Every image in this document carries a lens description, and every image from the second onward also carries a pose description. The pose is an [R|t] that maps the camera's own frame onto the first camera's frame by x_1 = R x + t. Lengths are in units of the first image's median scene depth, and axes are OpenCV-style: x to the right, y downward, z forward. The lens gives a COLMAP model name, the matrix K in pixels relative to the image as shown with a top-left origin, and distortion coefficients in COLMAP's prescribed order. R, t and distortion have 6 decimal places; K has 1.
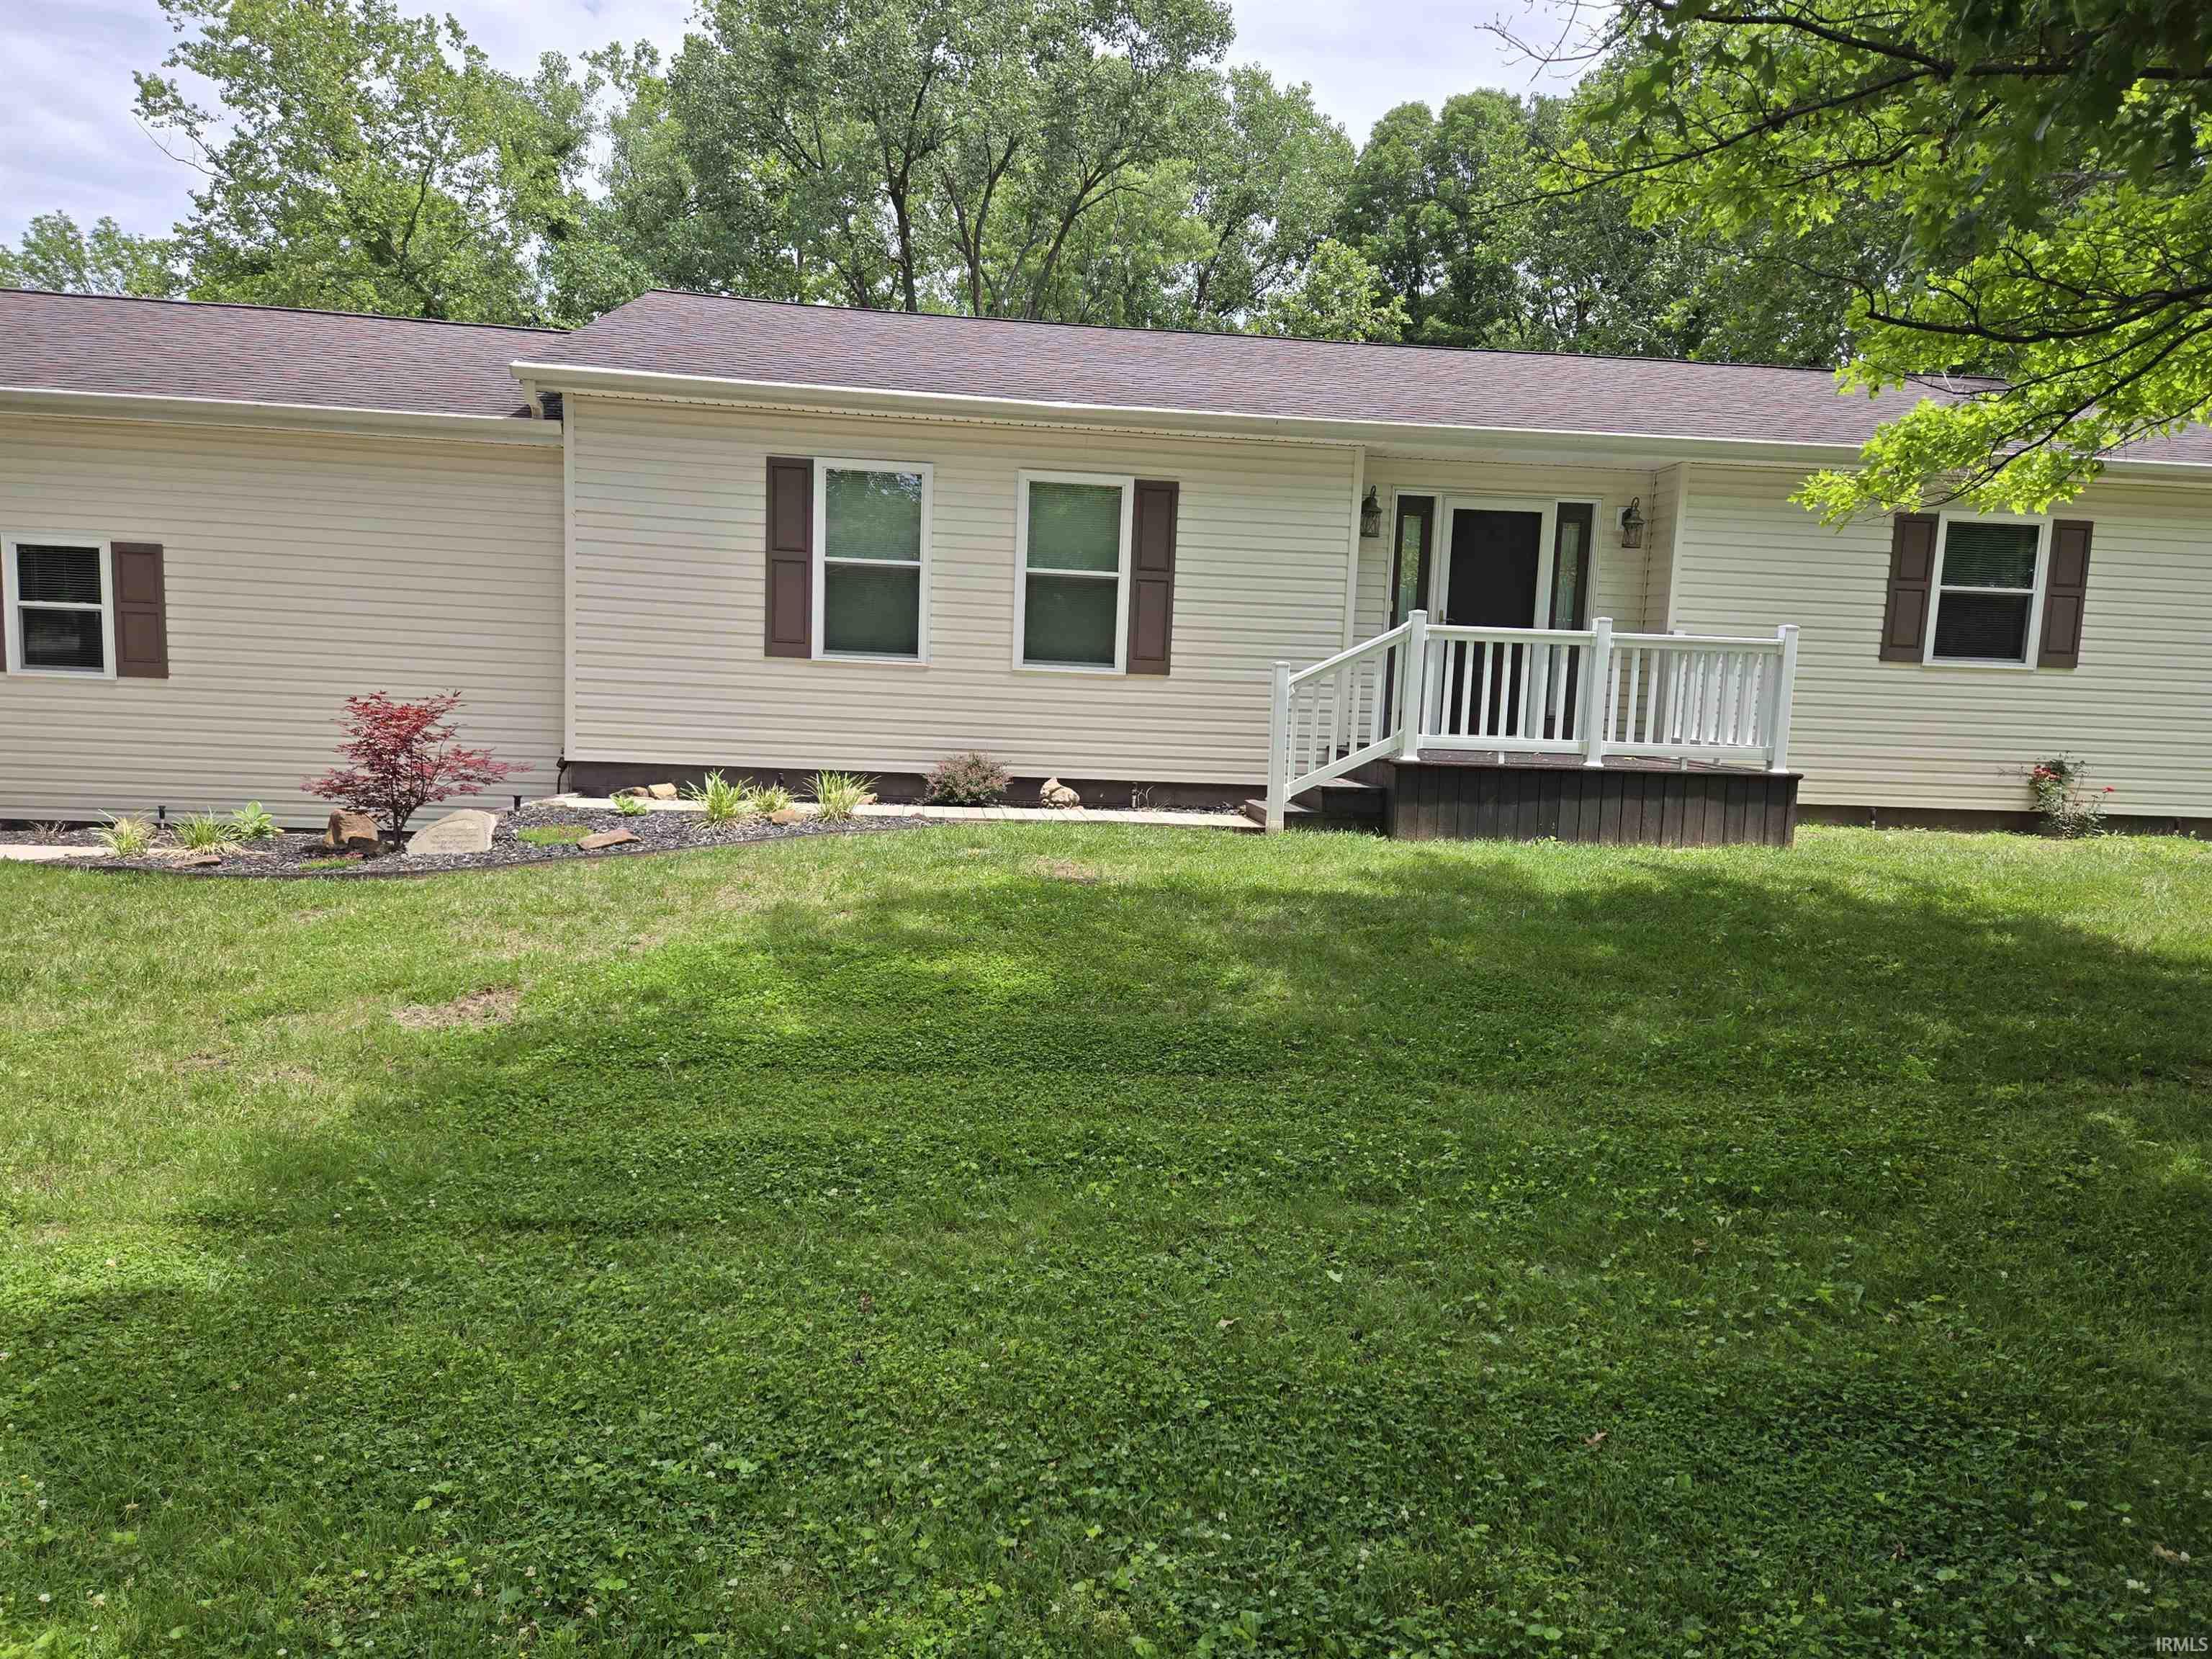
lens RADIAL K [[1479.0, 0, 1111.3], [0, 1479.0, 840.0], [0, 0, 1]] dist [0.100792, -0.079147]
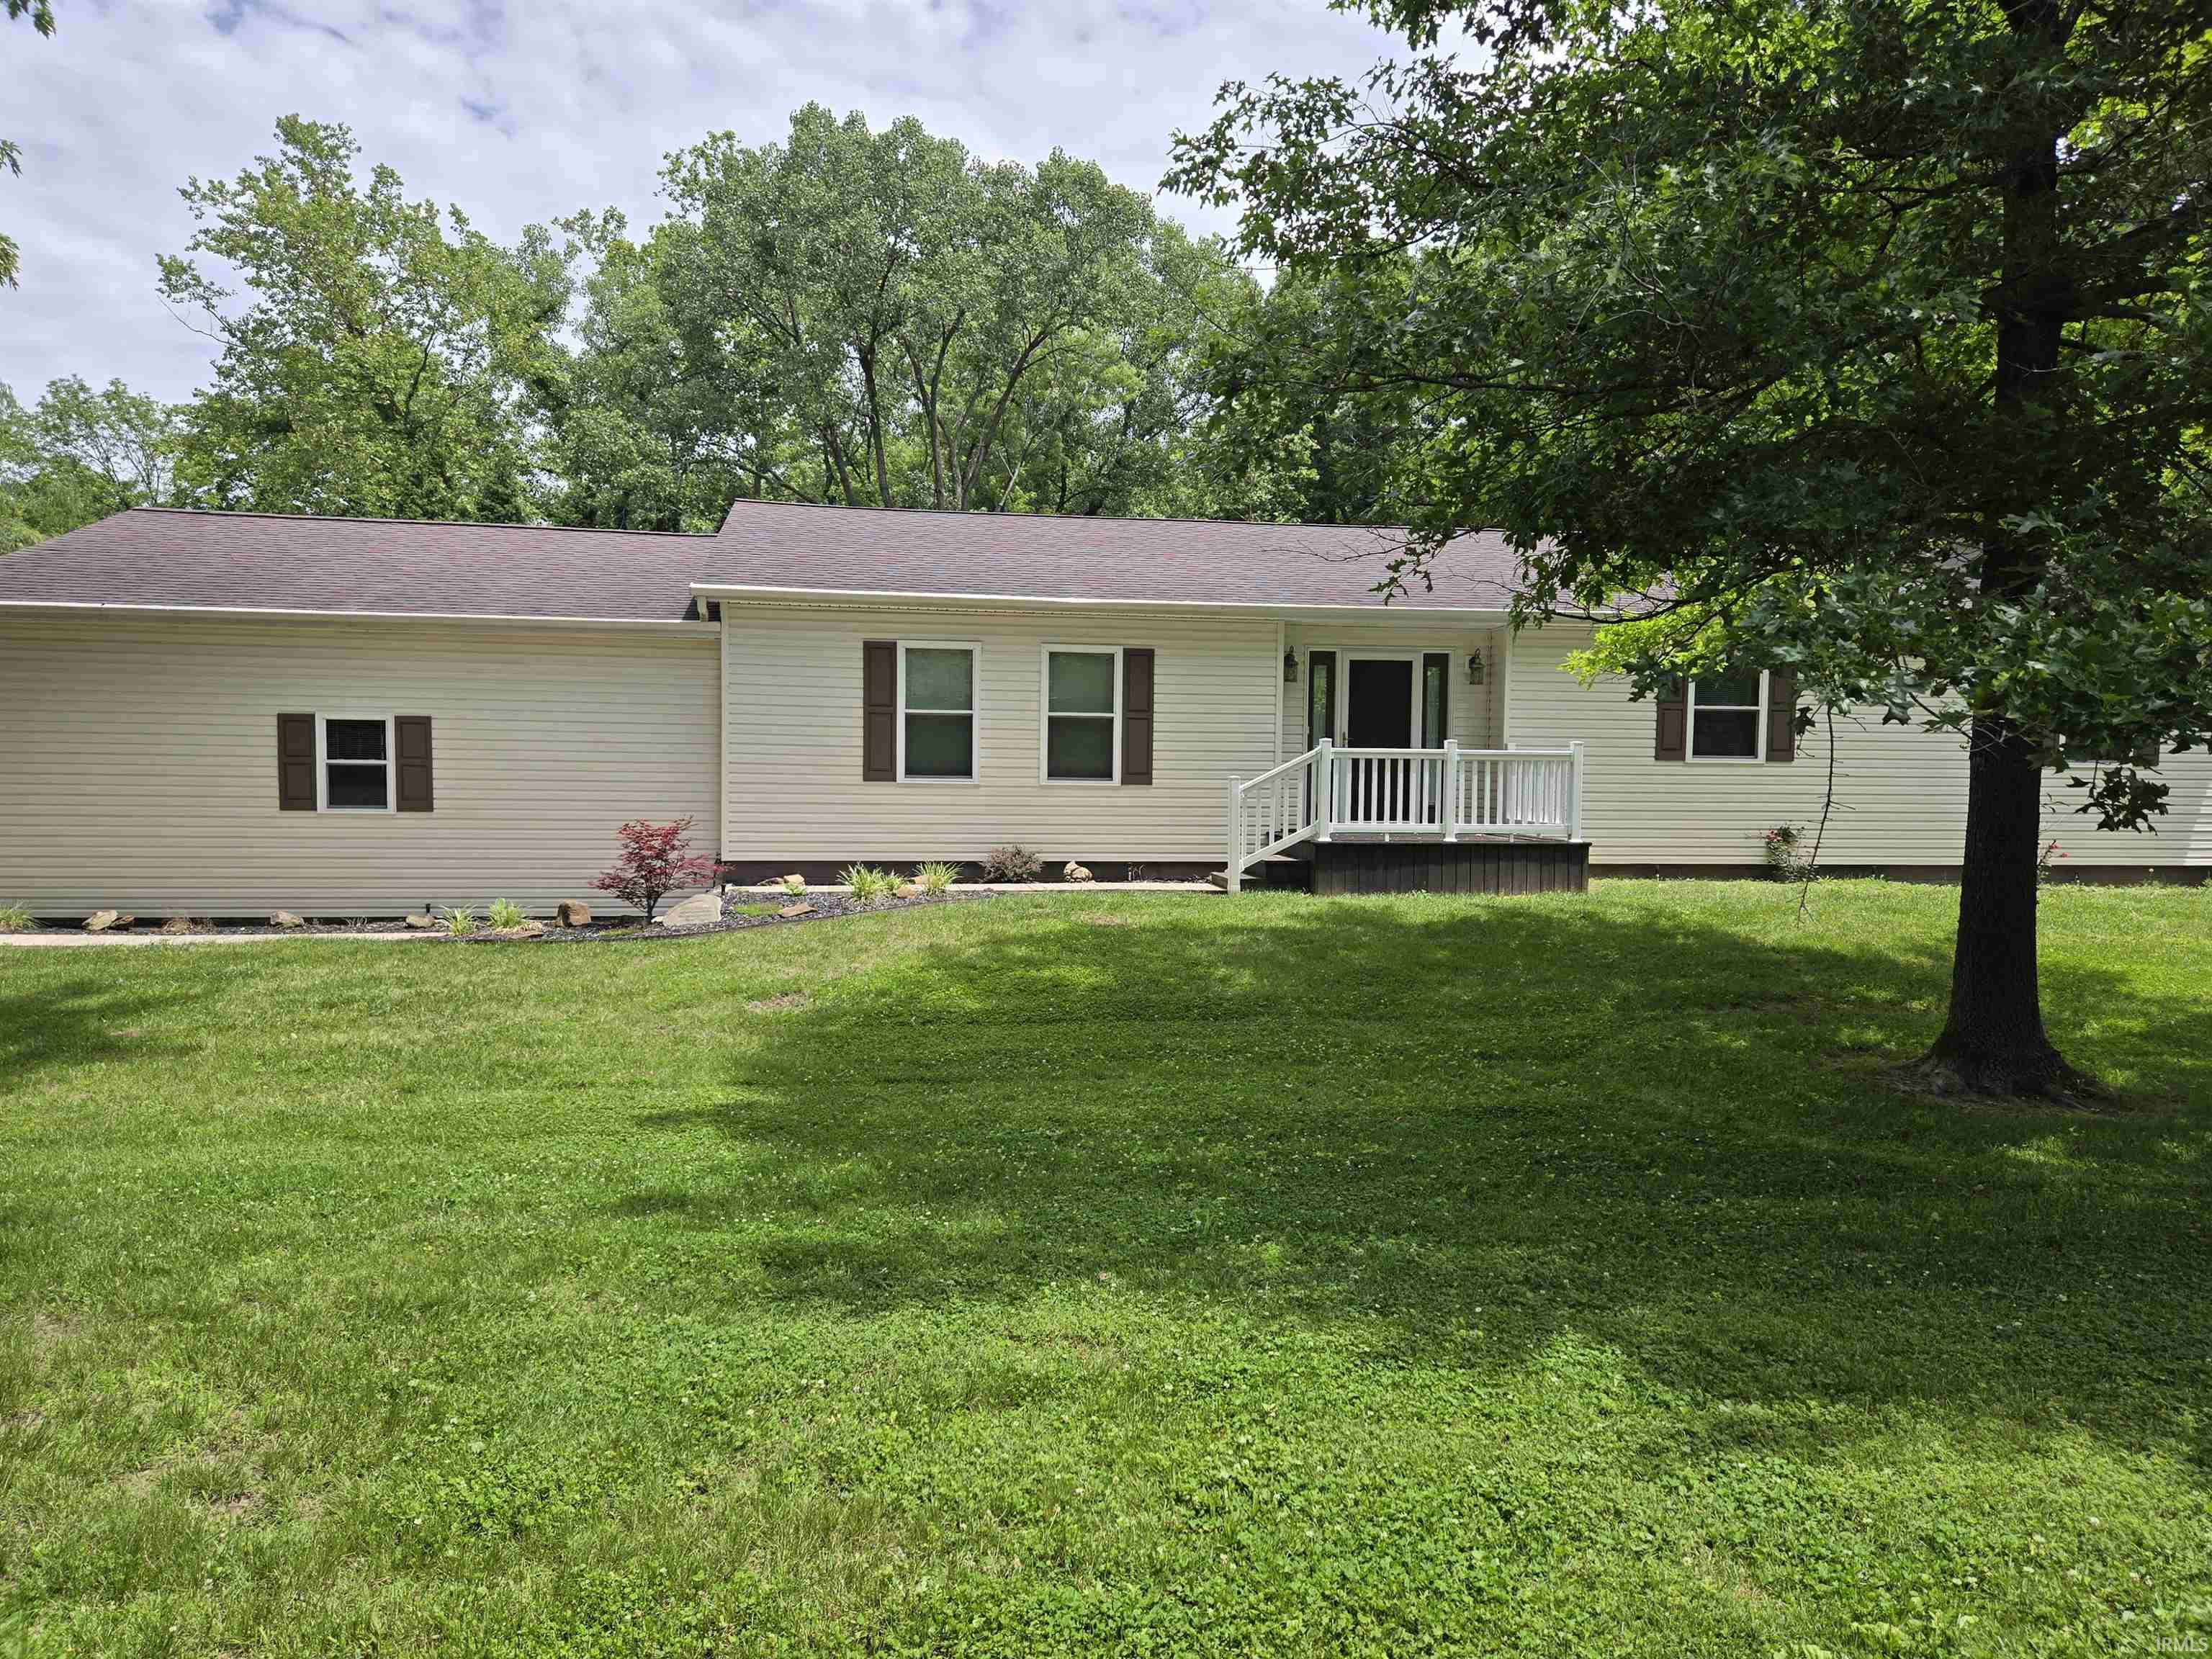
lens RADIAL K [[1479.0, 0, 1111.3], [0, 1479.0, 840.0], [0, 0, 1]] dist [0.100792, -0.079147]
pose [[0.998469, -0.031589, 0.045402, -0.065412], [0.034210, 0.997720, -0.058173, 0.020352], [-0.043461, 0.059637, 0.997274, -0.391045]]
